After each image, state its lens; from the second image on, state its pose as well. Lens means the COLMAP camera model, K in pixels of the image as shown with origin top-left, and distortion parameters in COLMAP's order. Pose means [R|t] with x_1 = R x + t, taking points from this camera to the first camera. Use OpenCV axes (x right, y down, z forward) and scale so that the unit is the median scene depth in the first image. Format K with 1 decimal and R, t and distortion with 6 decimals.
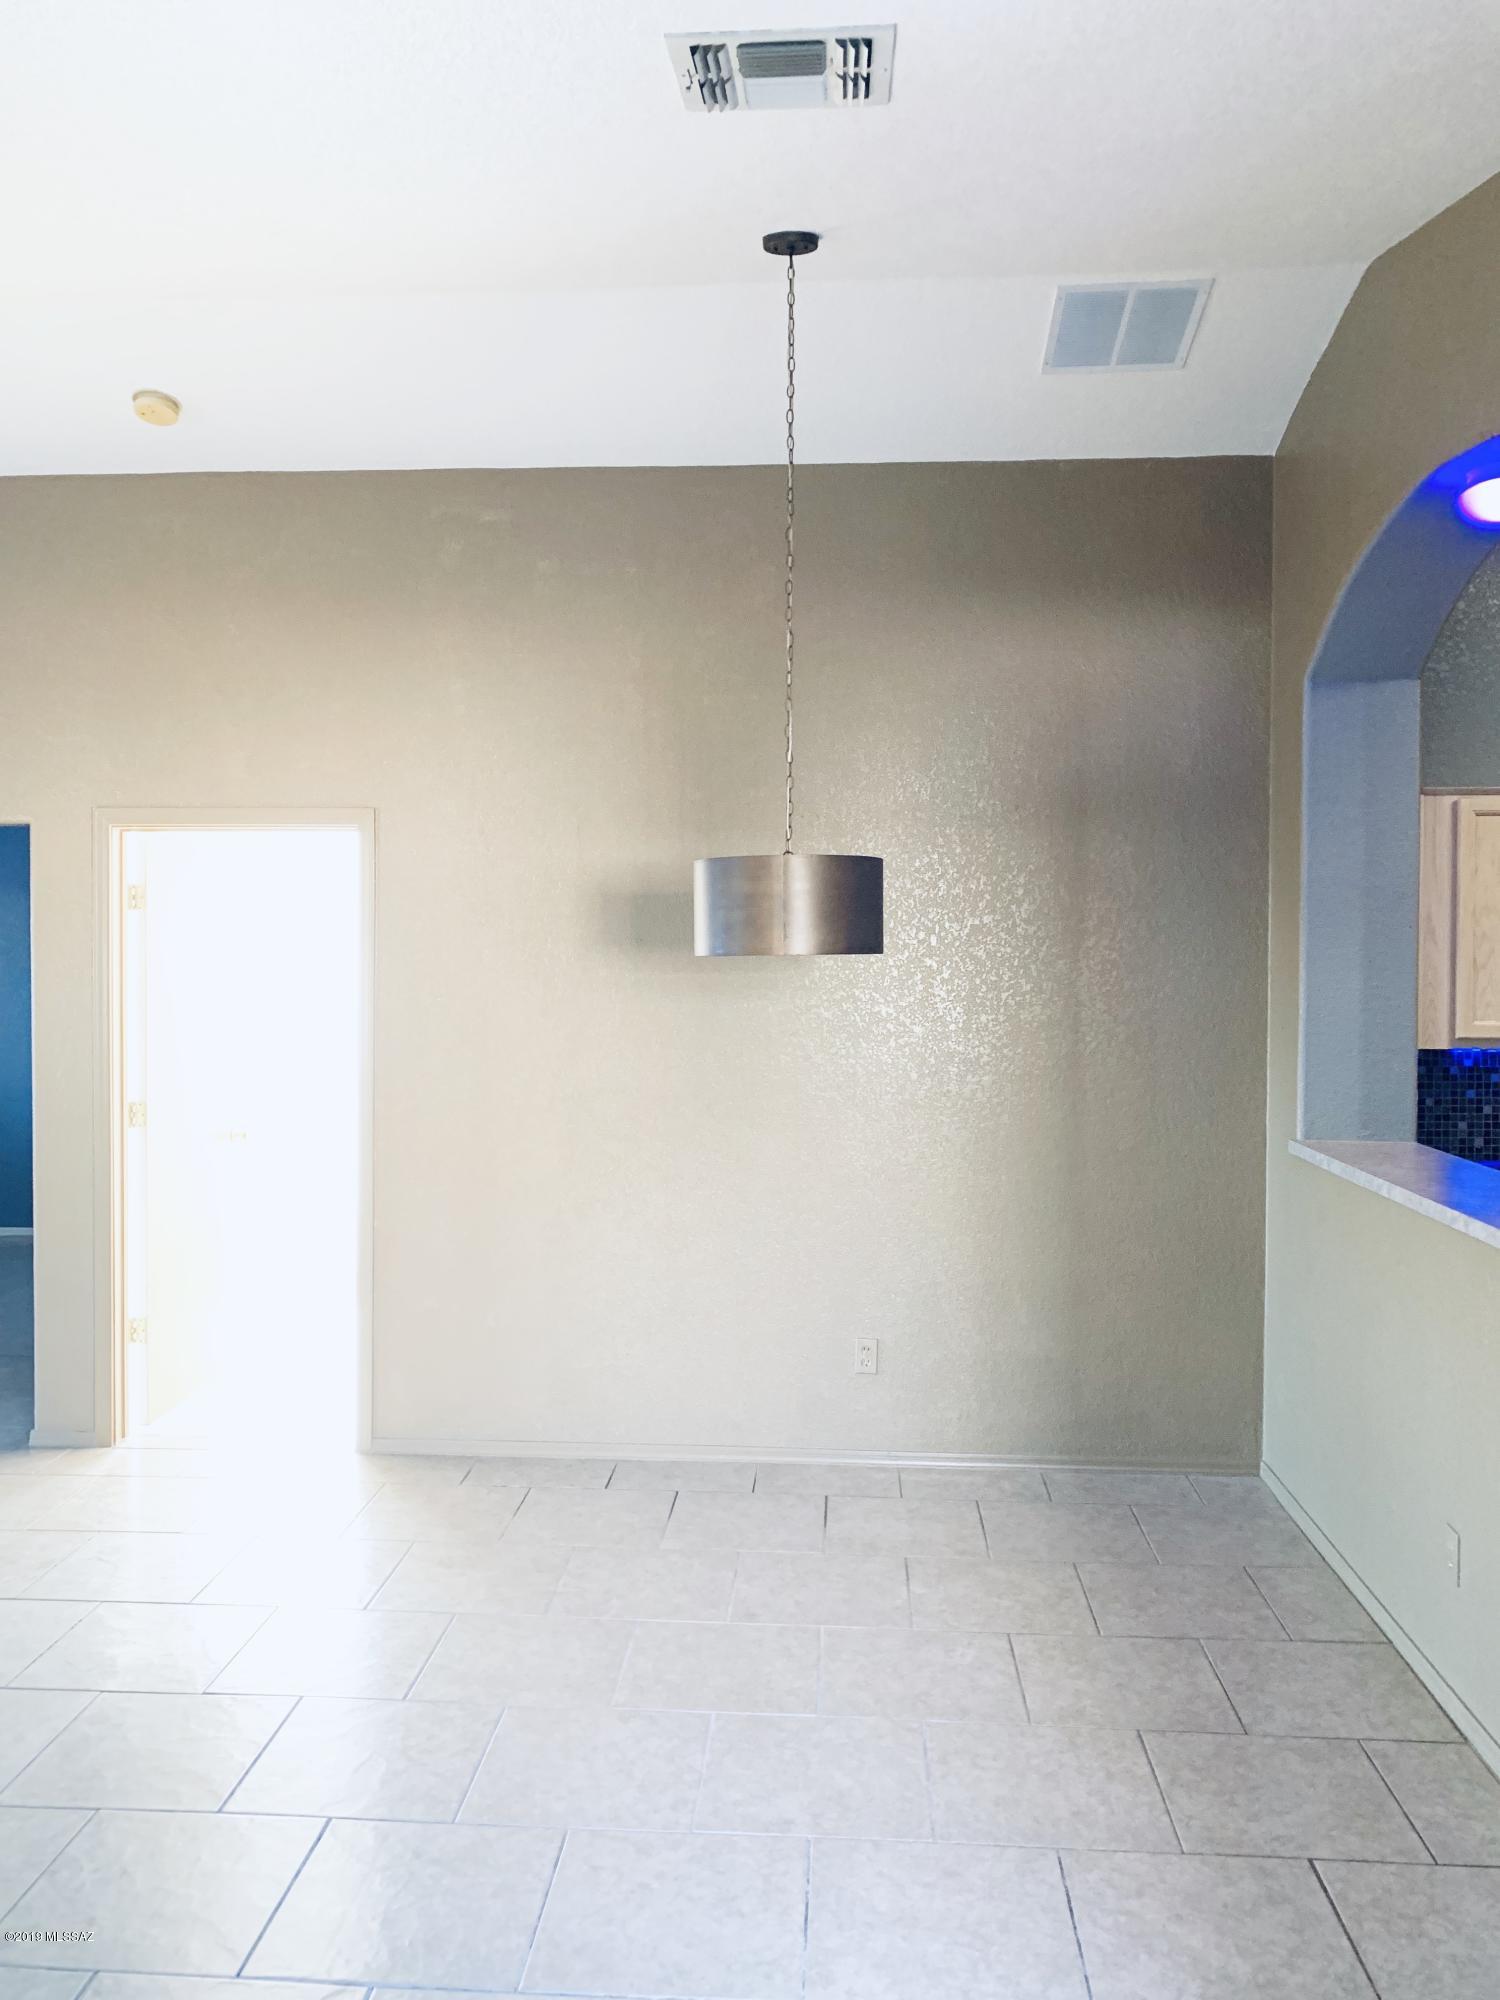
lens RADIAL K [[1554.0, 0, 749.2], [0, 1554.0, 999.8], [0, 0, 1]] dist [0.023273, -0.011670]
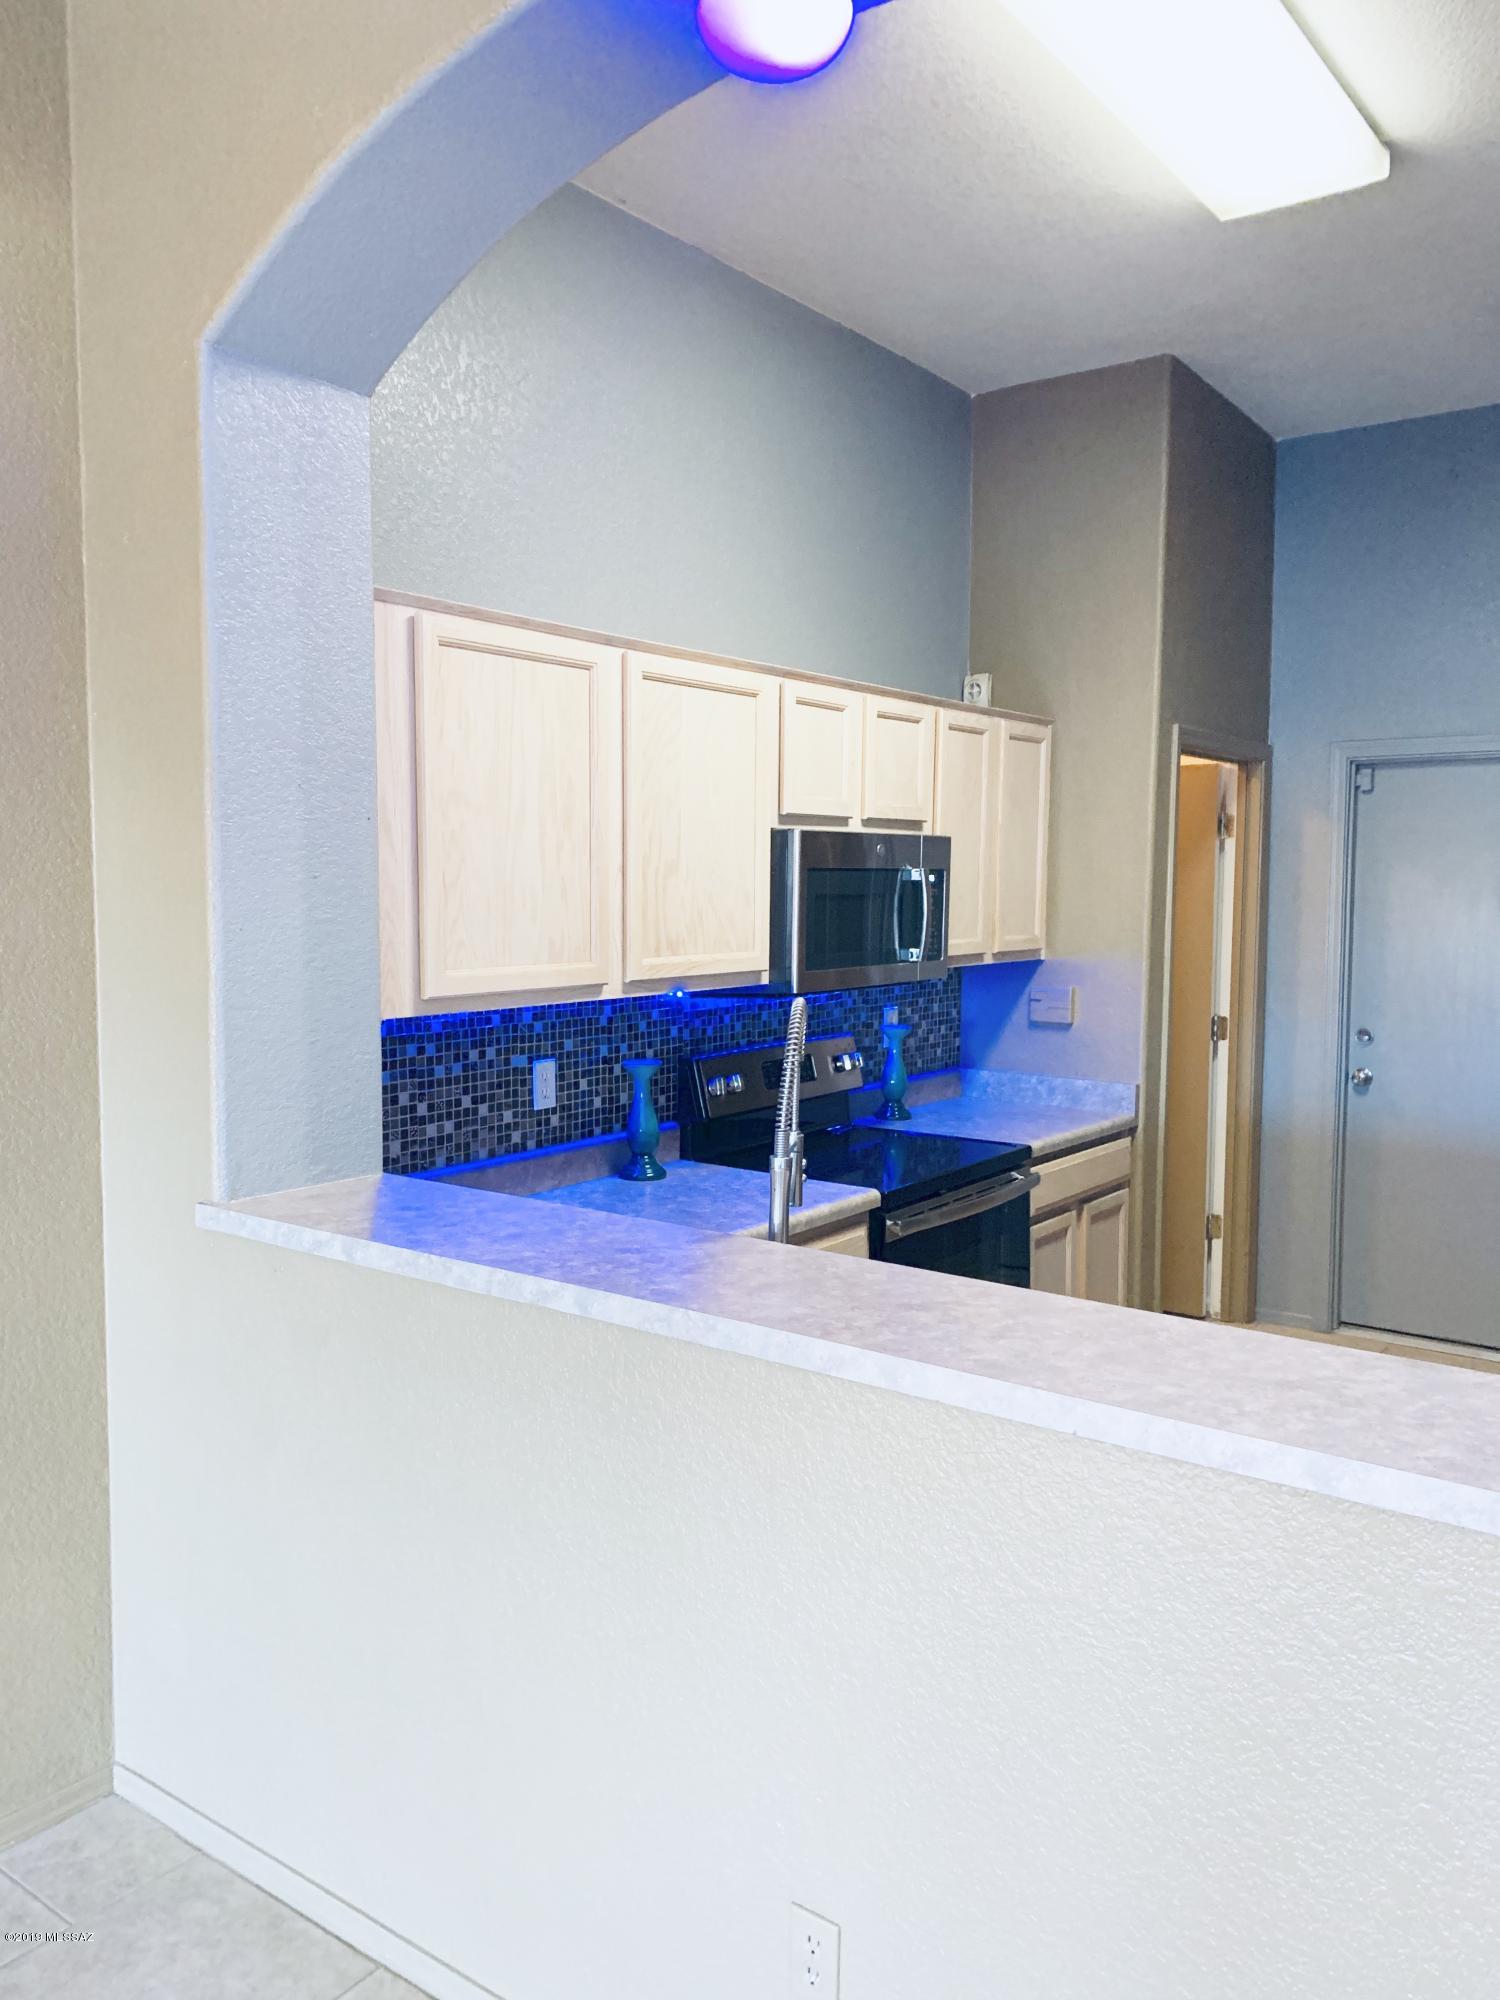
lens RADIAL K [[1554.0, 0, 762.5], [0, 1554.0, 1002.2], [0, 0, 1]] dist [0.023273, -0.011670]
pose [[0.545582, -0.066115, 0.835445, 0.001490], [0.020978, 0.997648, 0.065252, -0.012290], [-0.837795, -0.018074, 0.545686, 0.541274]]
